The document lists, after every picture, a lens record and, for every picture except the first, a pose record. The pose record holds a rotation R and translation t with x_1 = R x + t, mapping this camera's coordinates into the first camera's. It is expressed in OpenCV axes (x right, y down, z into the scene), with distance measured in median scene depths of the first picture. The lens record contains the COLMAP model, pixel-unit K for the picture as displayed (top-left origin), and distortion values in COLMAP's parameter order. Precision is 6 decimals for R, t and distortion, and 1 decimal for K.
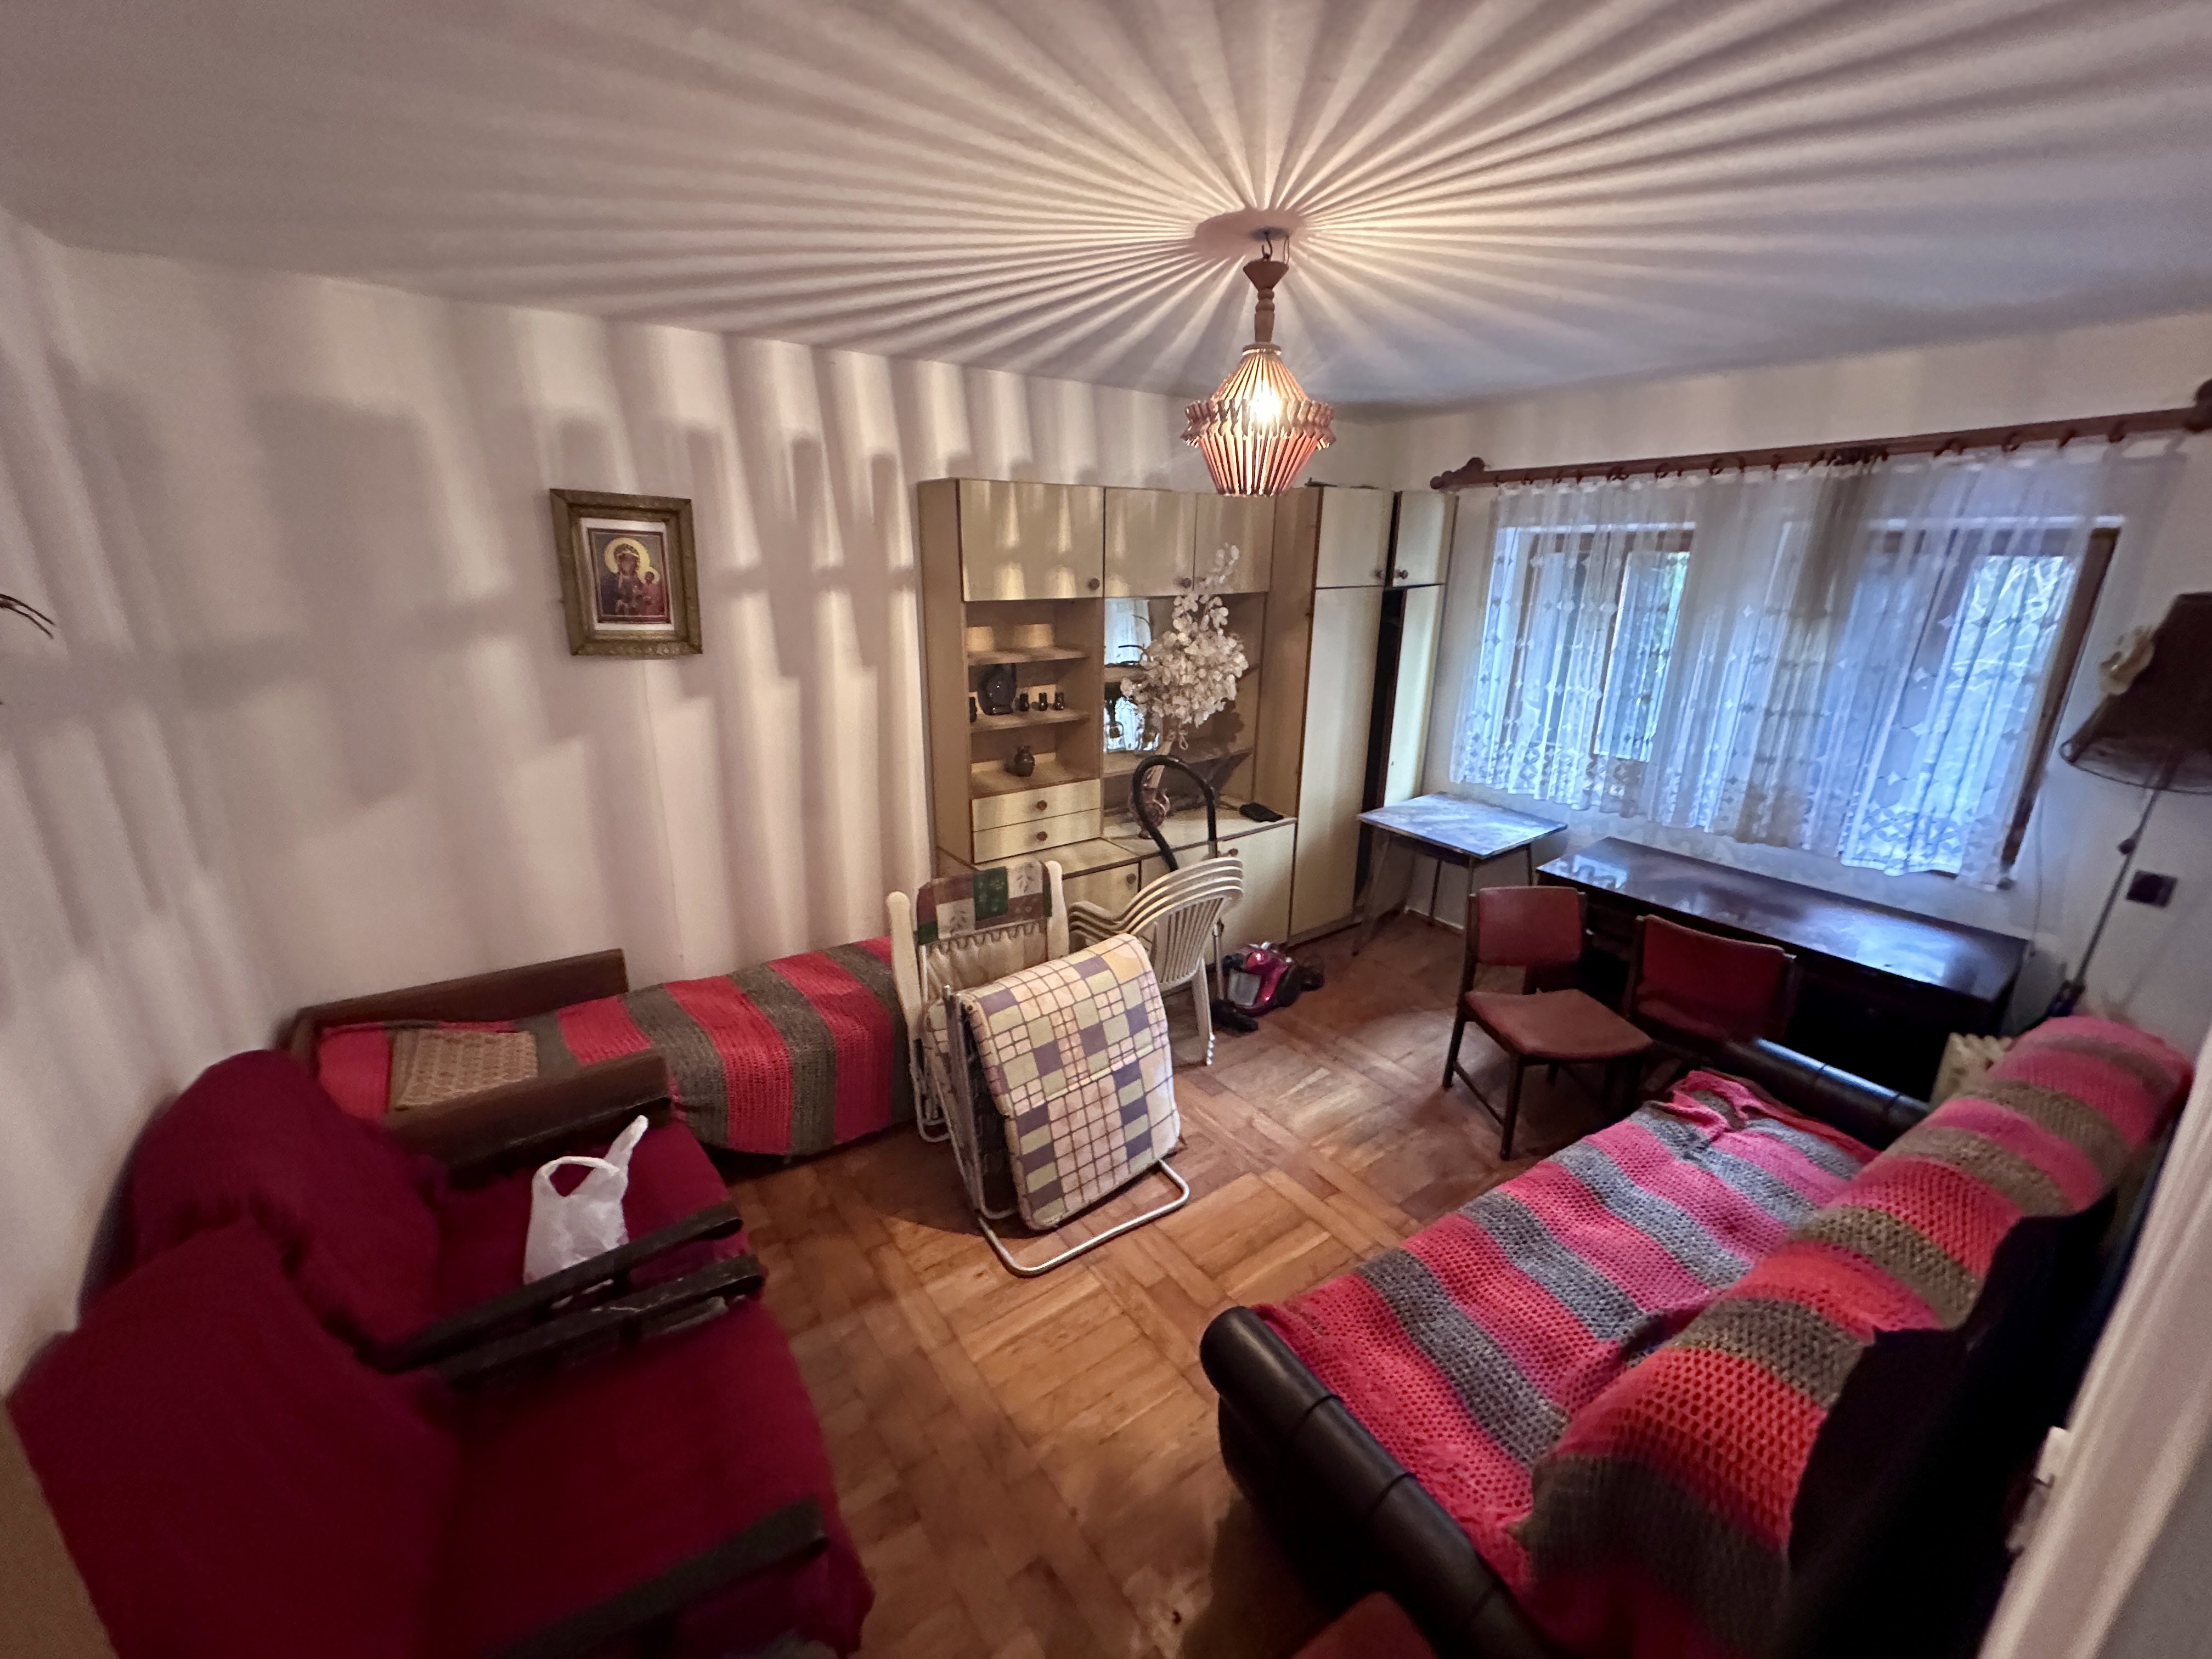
lens RADIAL K [[878.0, 0, 1106.0], [0, 878.0, 829.5], [0, 0, 1]] dist [-0.000972, 0.000009]
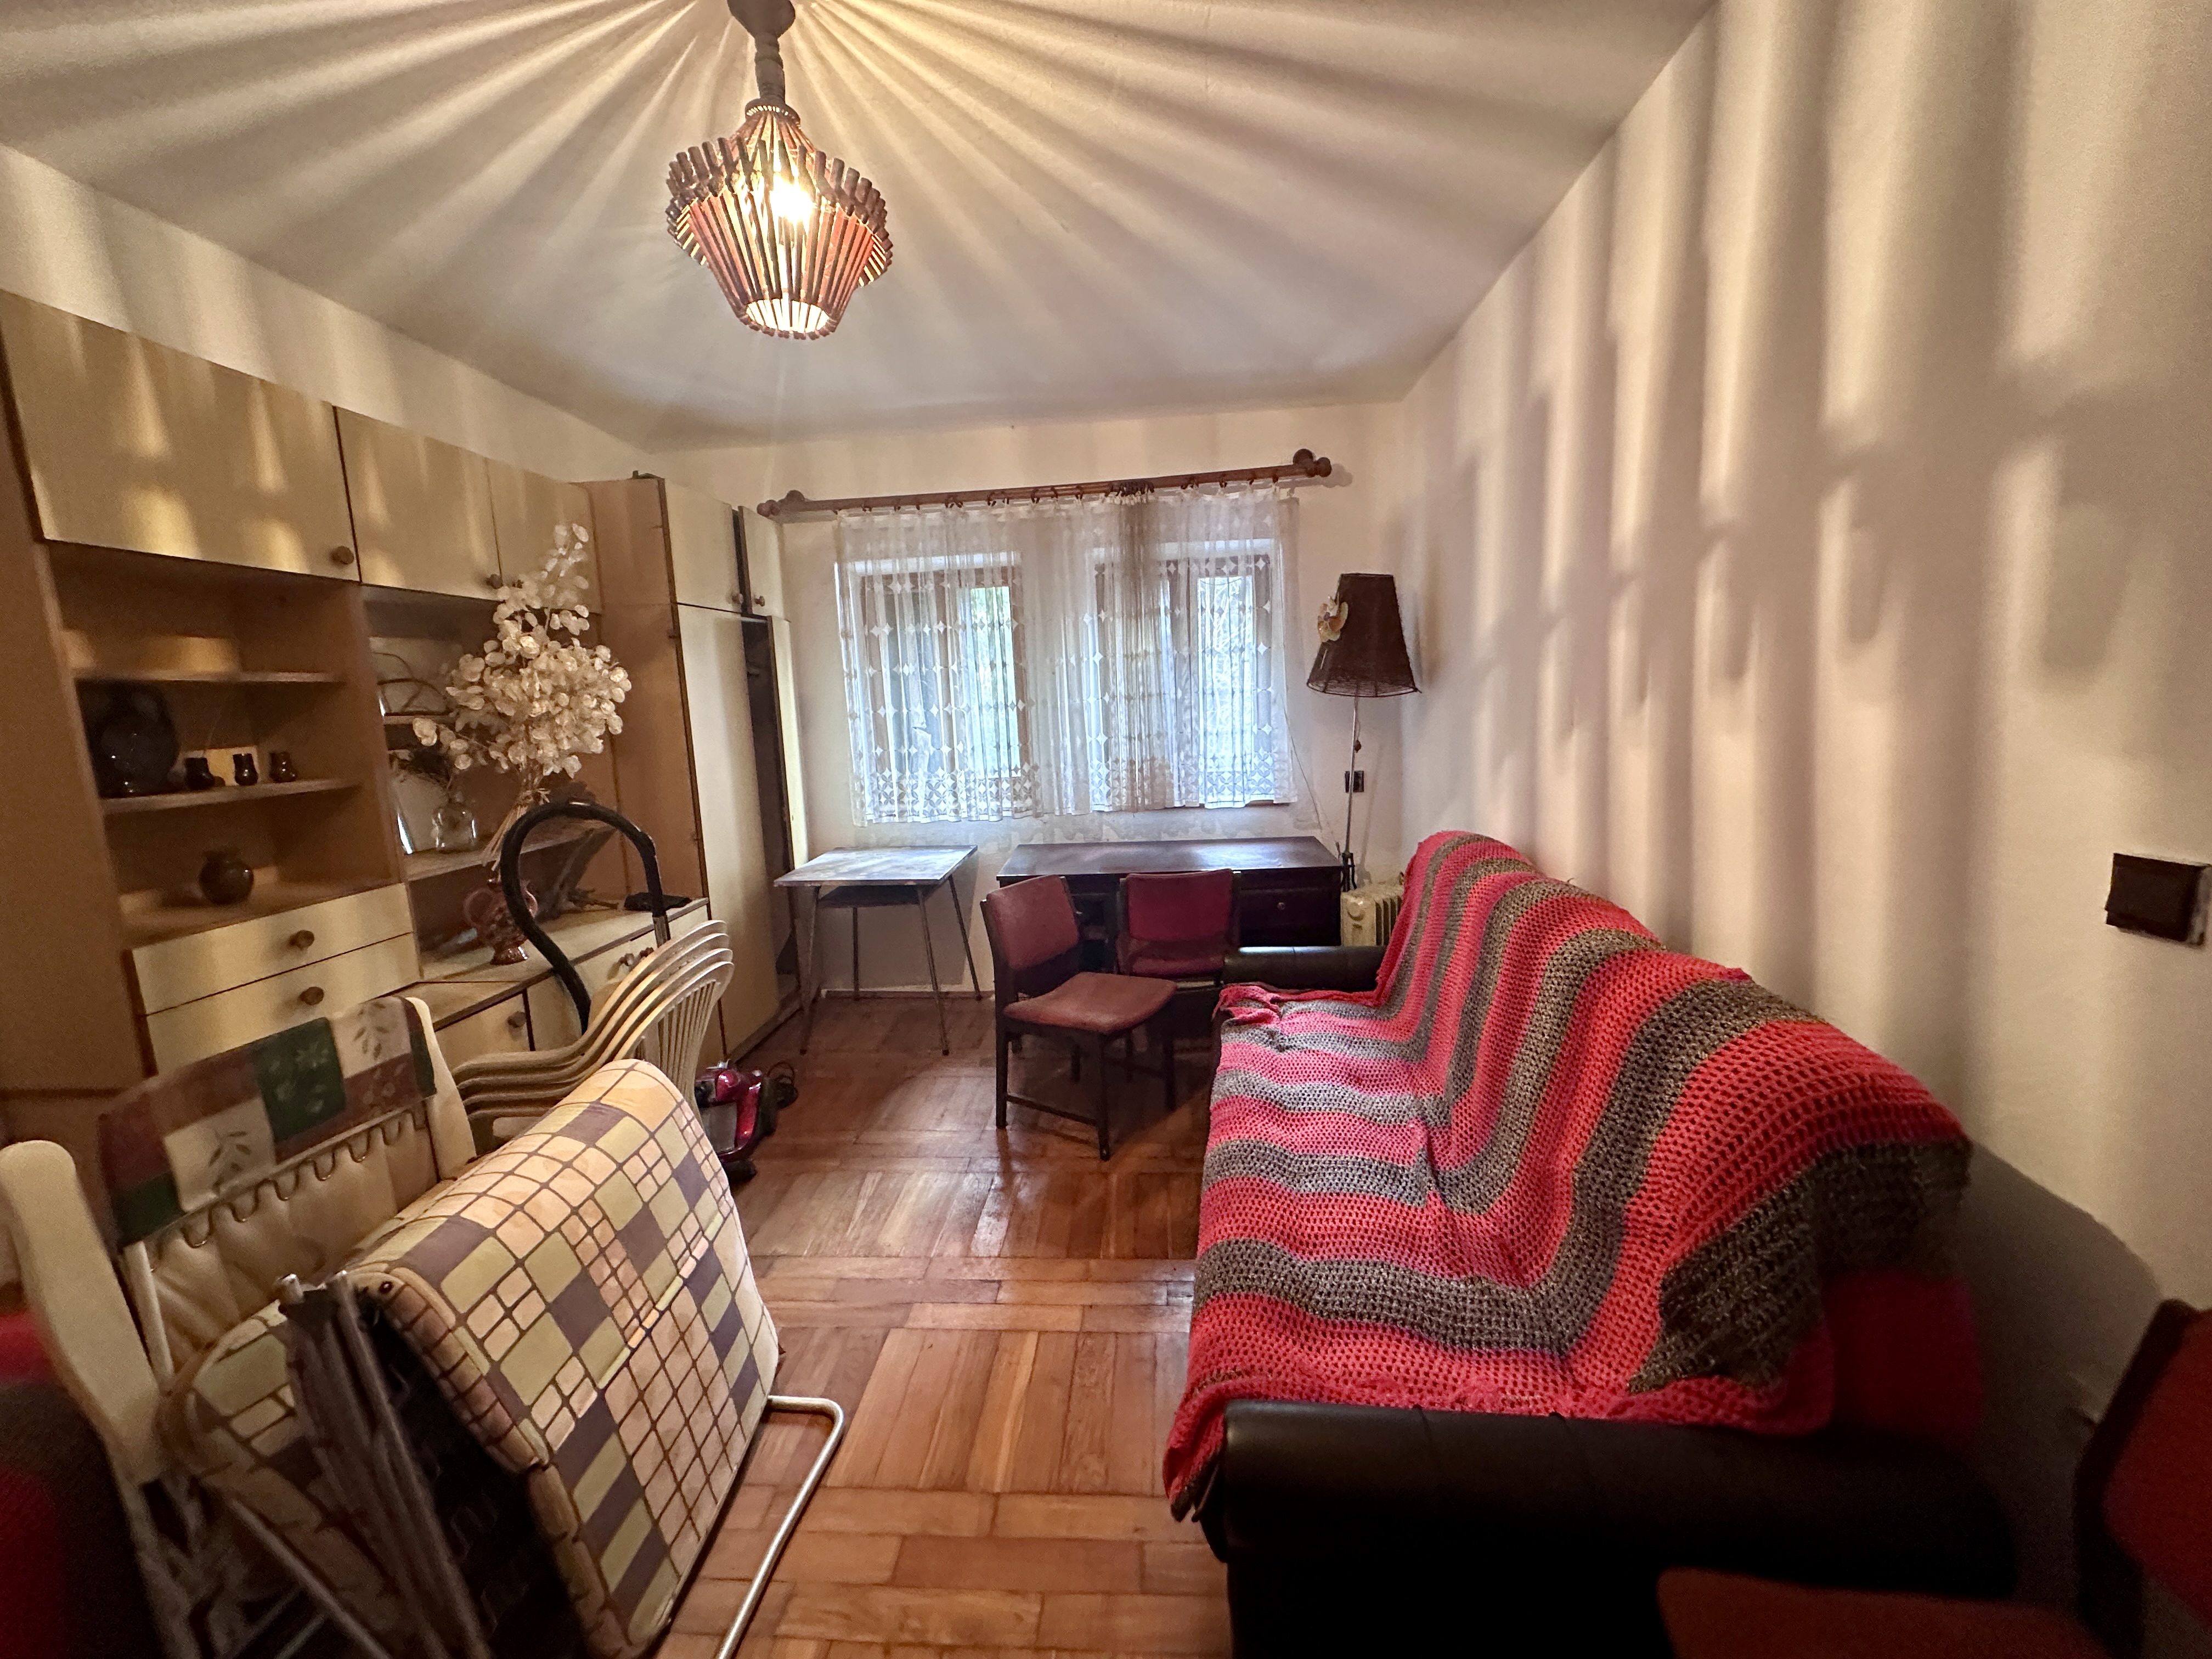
lens RADIAL K [[878.0, 0, 1106.0], [0, 878.0, 829.5], [0, 0, 1]] dist [-0.000972, 0.000009]
pose [[0.635090, -0.149450, 0.757843, -0.201019], [0.275938, 0.960263, -0.041874, 0.086108], [-0.721470, 0.235712, 0.651092, 0.333528]]
